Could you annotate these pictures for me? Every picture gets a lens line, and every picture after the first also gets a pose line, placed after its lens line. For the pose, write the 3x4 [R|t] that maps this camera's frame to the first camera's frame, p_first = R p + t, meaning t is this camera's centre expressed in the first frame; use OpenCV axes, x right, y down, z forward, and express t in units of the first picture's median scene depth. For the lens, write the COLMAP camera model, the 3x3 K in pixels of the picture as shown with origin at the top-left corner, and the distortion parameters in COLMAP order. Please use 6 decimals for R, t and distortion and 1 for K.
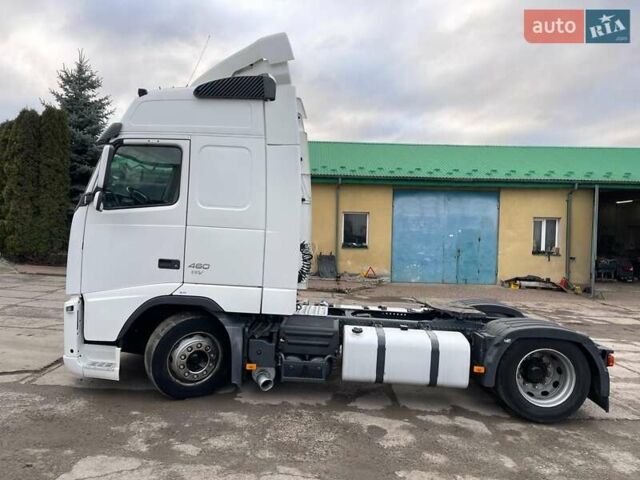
lens RADIAL K [[469.9, 0, 316.2], [0, 469.9, 237.9], [0, 0, 1]] dist [0.082415, -0.099142]
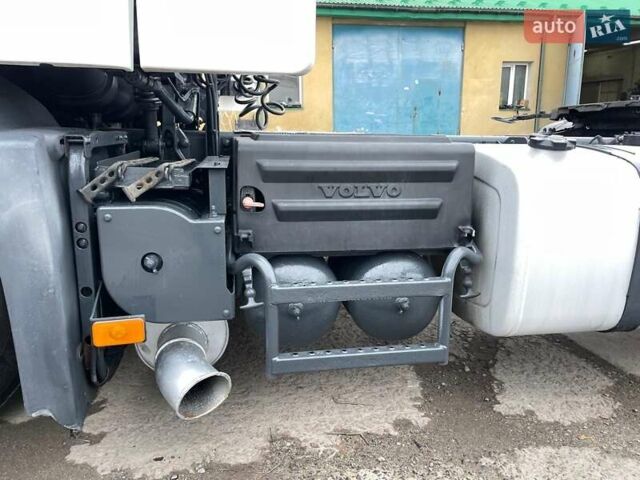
lens RADIAL K [[469.9, 0, 316.2], [0, 469.9, 237.9], [0, 0, 1]] dist [0.082415, -0.099142]
pose [[0.978535, -0.080003, 0.189915, -0.026590], [0.036558, 0.974342, 0.222084, 0.056320], [-0.202810, -0.210374, 0.956353, 0.235860]]
